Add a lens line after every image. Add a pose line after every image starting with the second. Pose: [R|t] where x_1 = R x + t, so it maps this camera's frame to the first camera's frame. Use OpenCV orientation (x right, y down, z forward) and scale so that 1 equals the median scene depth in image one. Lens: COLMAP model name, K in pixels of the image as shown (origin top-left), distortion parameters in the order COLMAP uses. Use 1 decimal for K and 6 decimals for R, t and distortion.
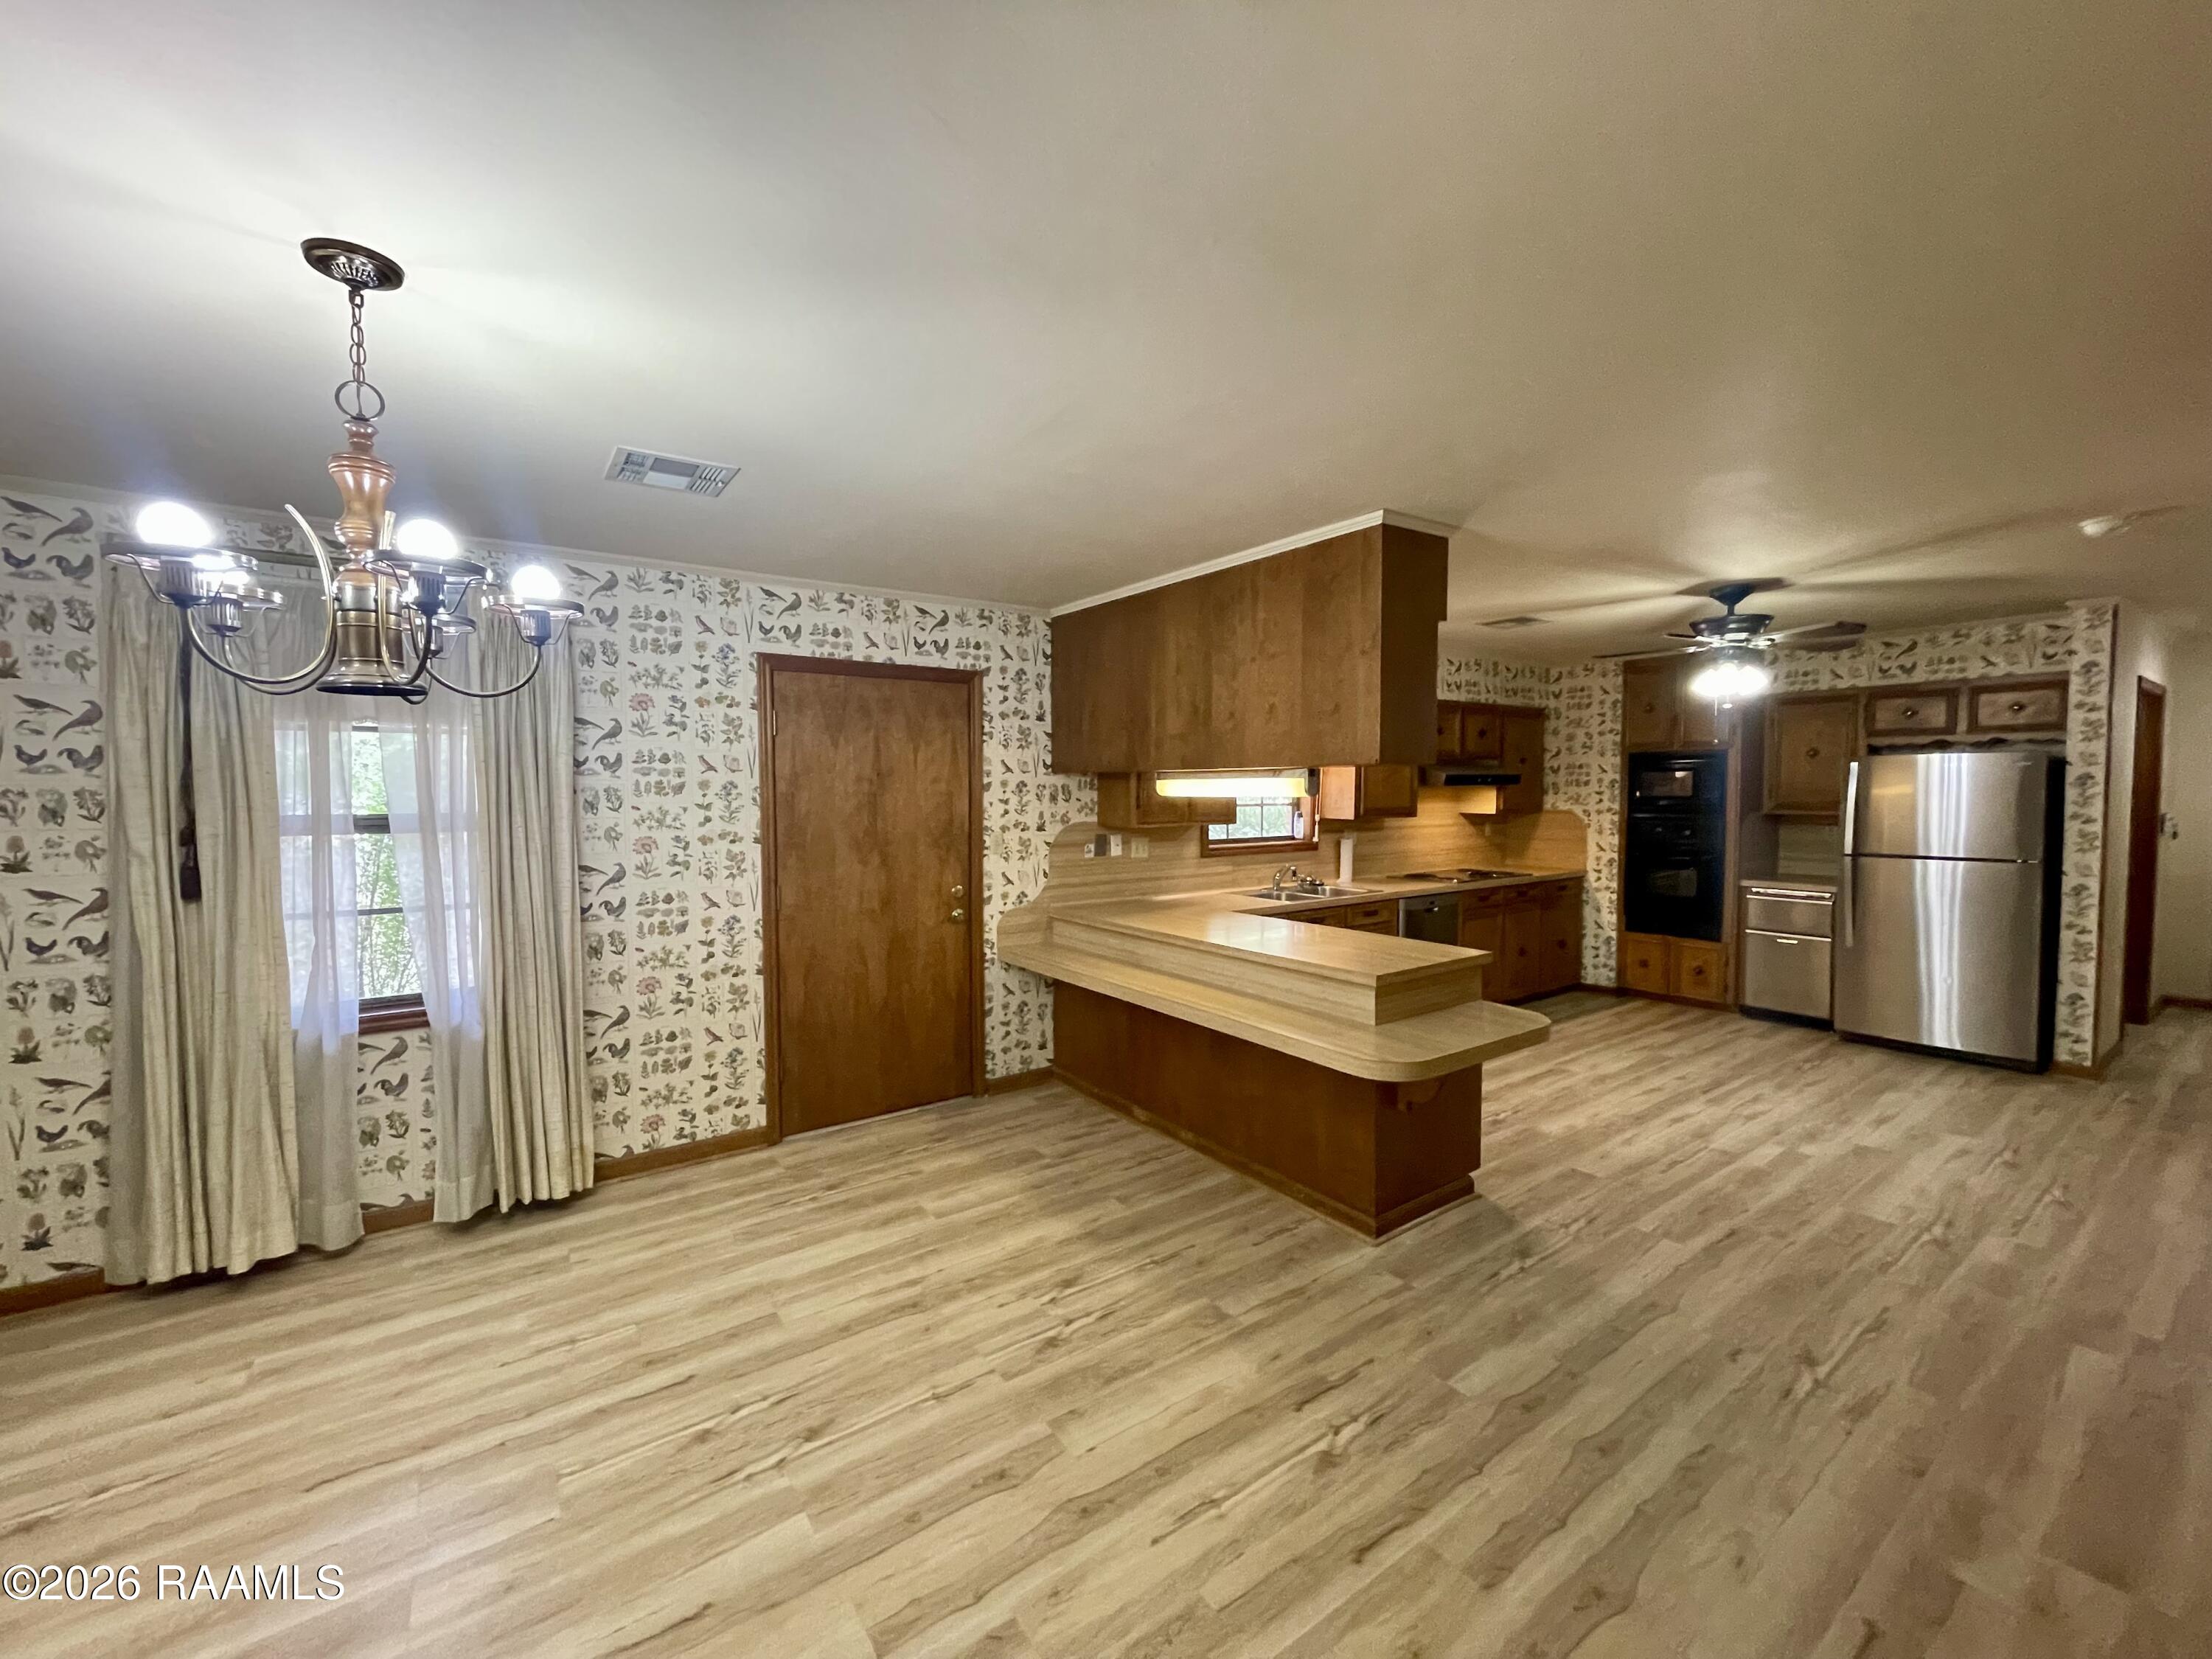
lens RADIAL K [[890.5, 0, 1109.3], [0, 890.5, 829.3], [0, 0, 1]] dist [-0.002079, -0.000919]
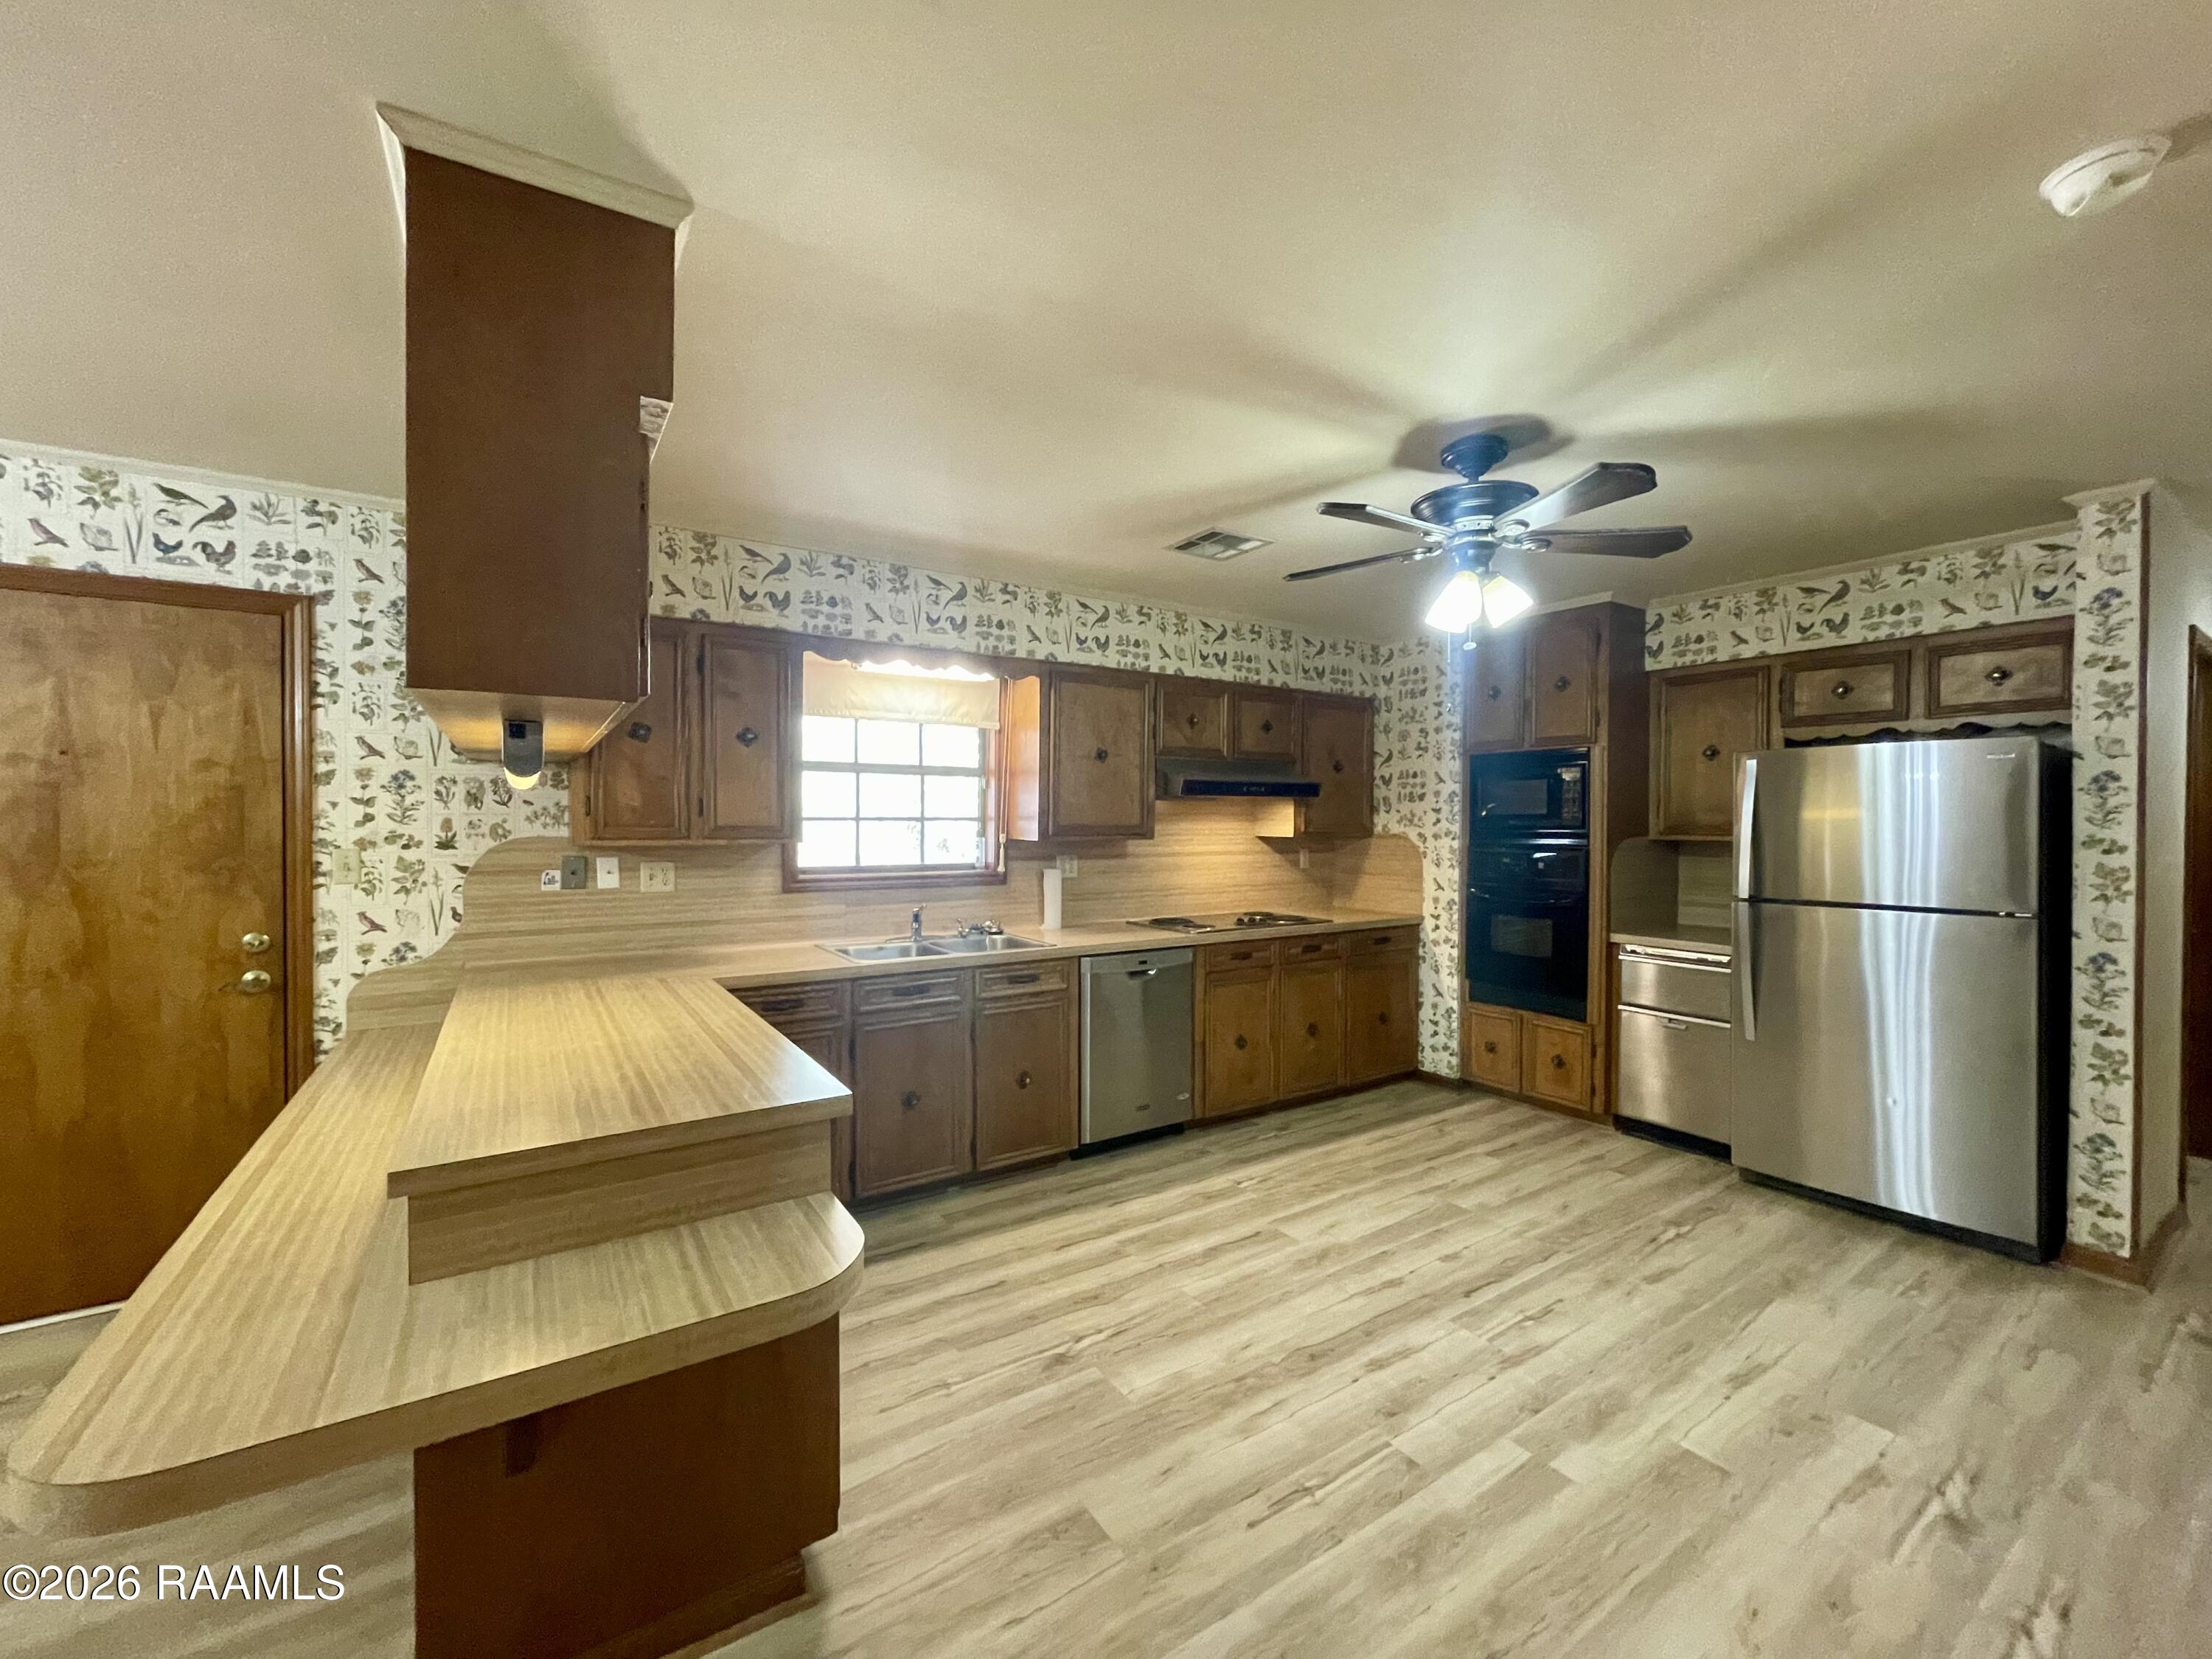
lens RADIAL K [[890.5, 0, 1109.3], [0, 890.5, 829.3], [0, 0, 1]] dist [-0.002079, -0.000919]
pose [[0.999595, 0.009492, -0.026832, 0.434407], [-0.010466, 0.999282, -0.036400, 0.006323], [0.026467, 0.036666, 0.998977, 0.375639]]
